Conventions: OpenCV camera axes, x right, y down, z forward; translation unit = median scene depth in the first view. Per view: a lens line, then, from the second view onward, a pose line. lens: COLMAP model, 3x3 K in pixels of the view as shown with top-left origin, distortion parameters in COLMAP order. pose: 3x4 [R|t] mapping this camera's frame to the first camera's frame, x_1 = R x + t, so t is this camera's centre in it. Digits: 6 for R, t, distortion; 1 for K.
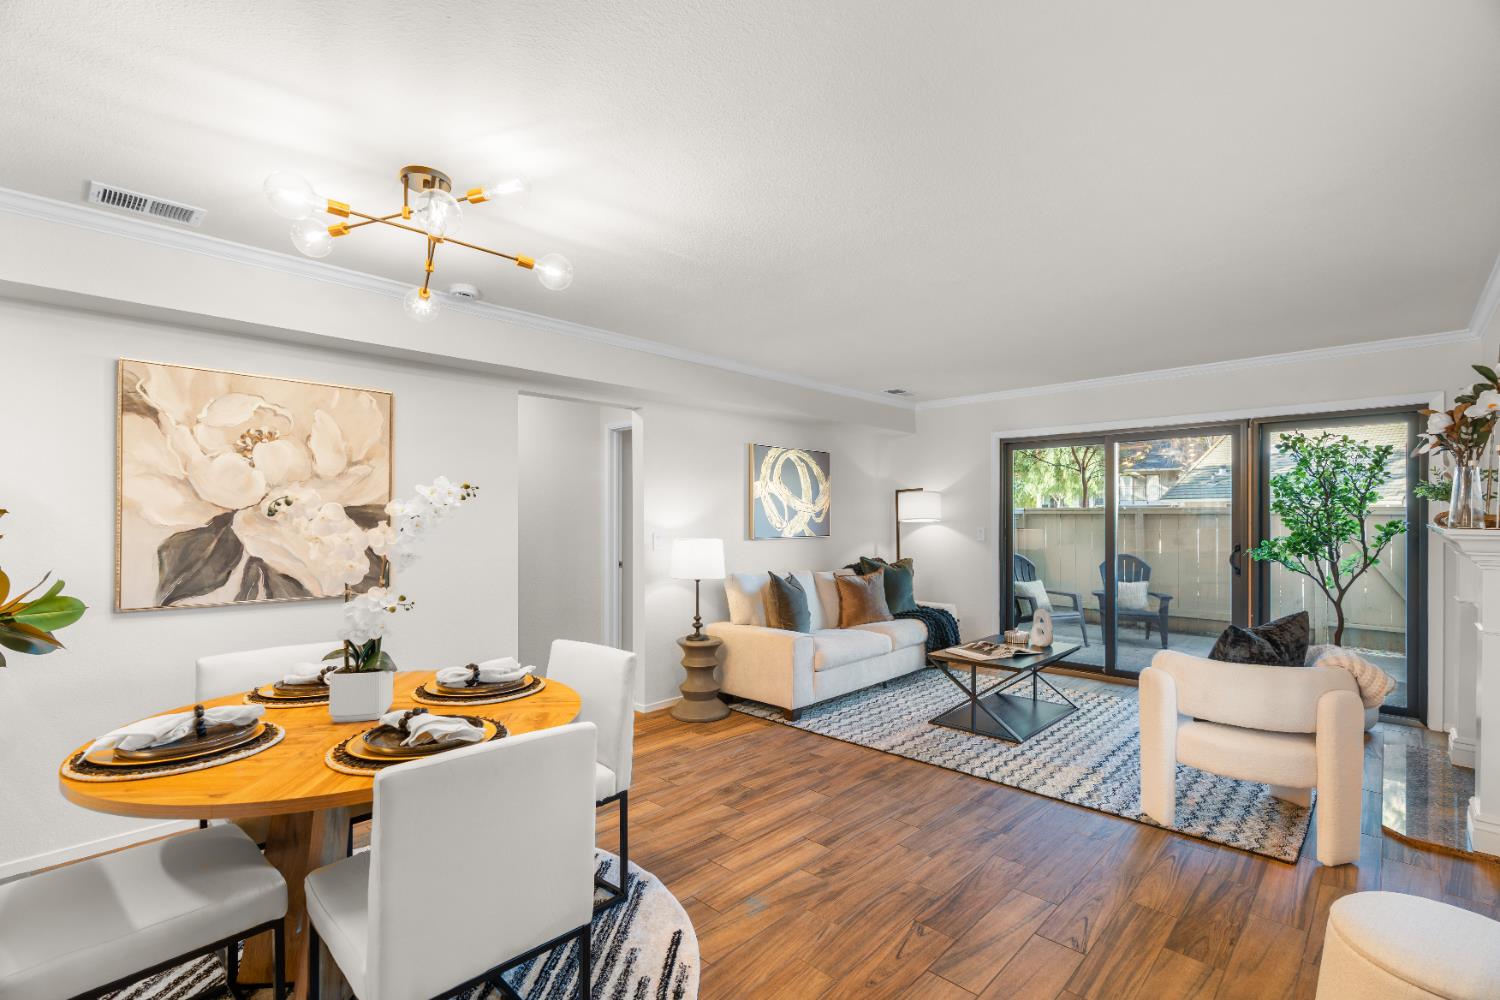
lens RADIAL K [[674.6, 0, 757.8], [0, 674.6, 517.0], [0, 0, 1]] dist [-0.011230, 0.003850]
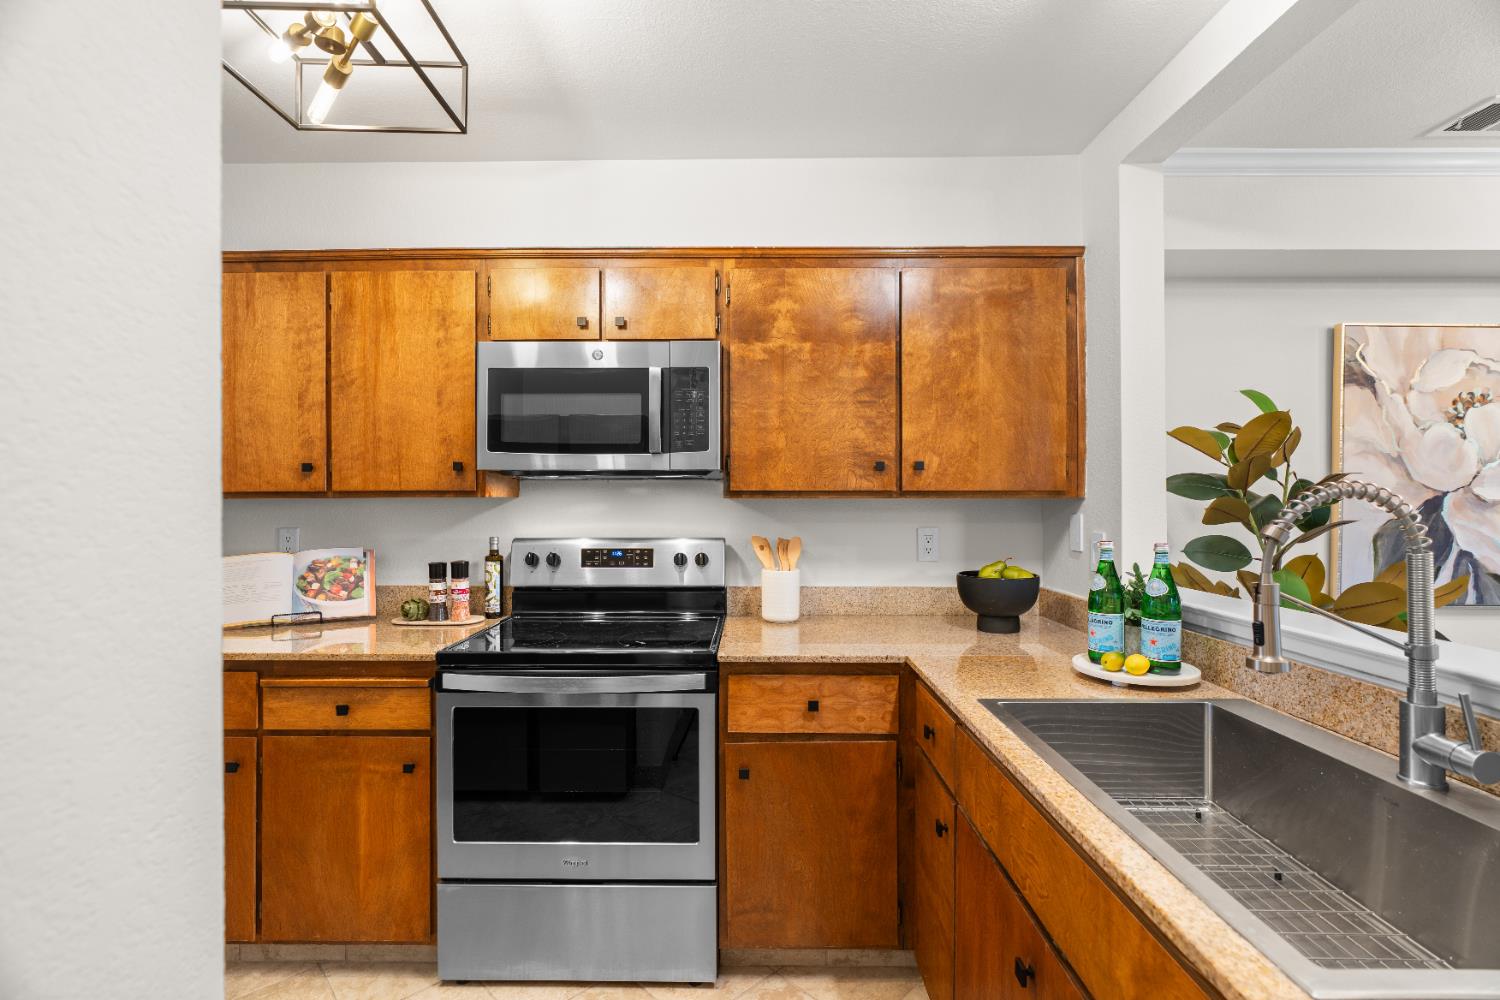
lens RADIAL K [[674.6, 0, 748.1], [0, 674.6, 500.9], [0, 0, 1]] dist [-0.011230, 0.003850]
pose [[0.677088, 0.001065, -0.735901, -0.735372], [-0.001412, 0.999999, 0.000149, 0.000792], [0.735900, 0.000938, 0.677089, -0.175249]]
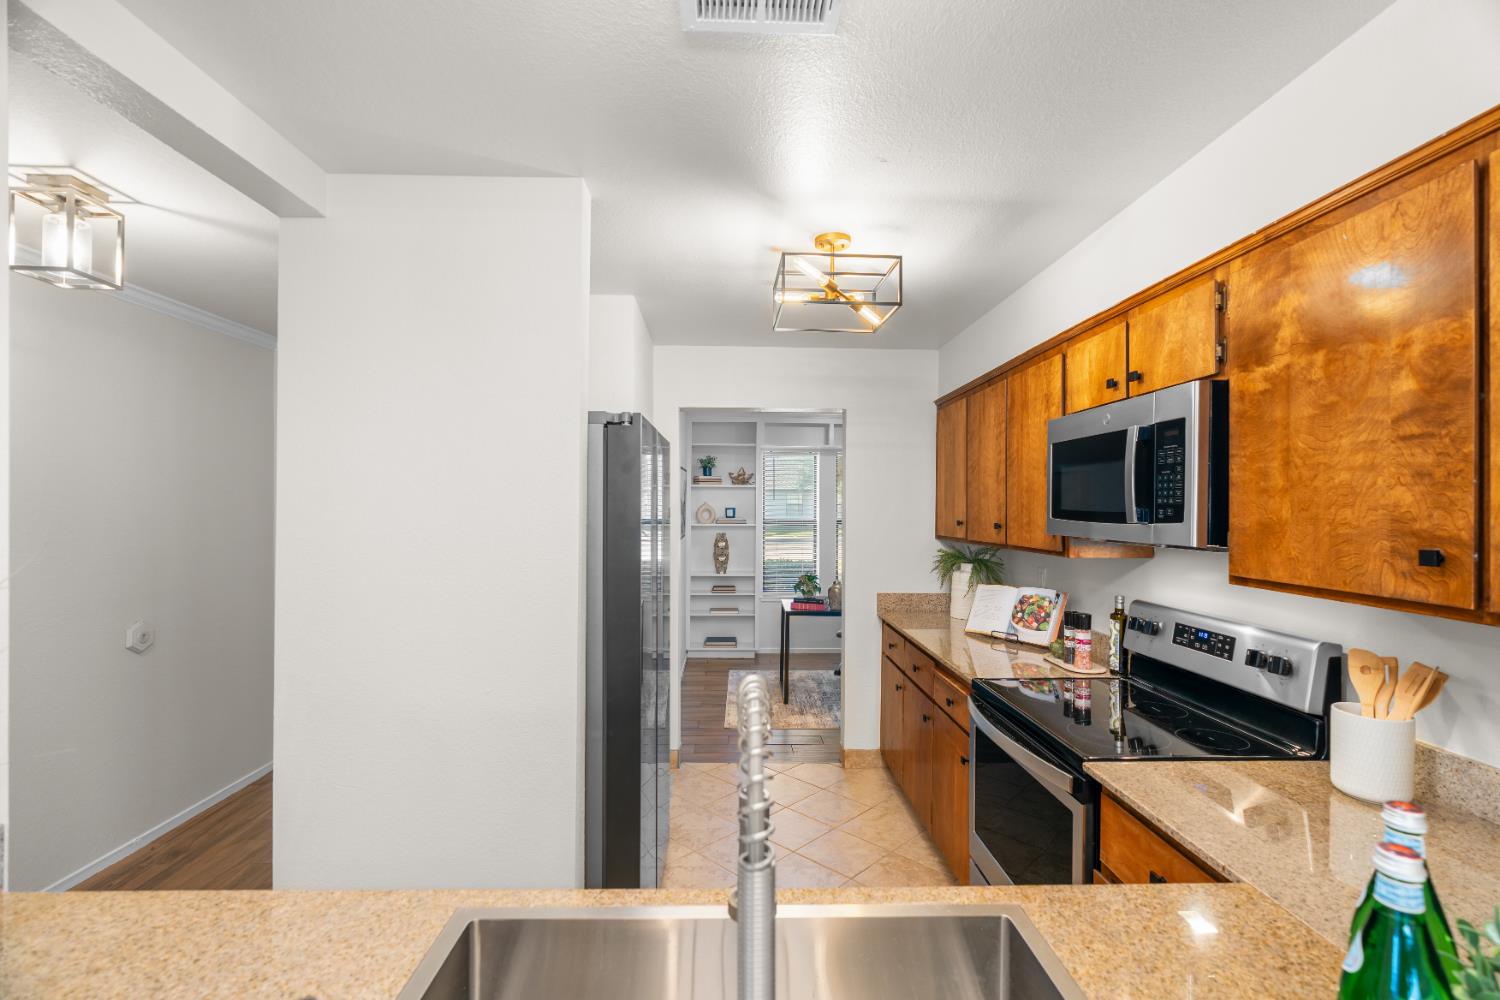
lens RADIAL K [[674.6, 0, 758.5], [0, 674.6, 503.4], [0, 0, 1]] dist [-0.011230, 0.003850]
pose [[-0.700904, -0.006143, -0.713229, -0.642142], [-0.006369, 0.999977, -0.002354, -0.062272], [0.713227, 0.002893, -0.700927, 0.396605]]
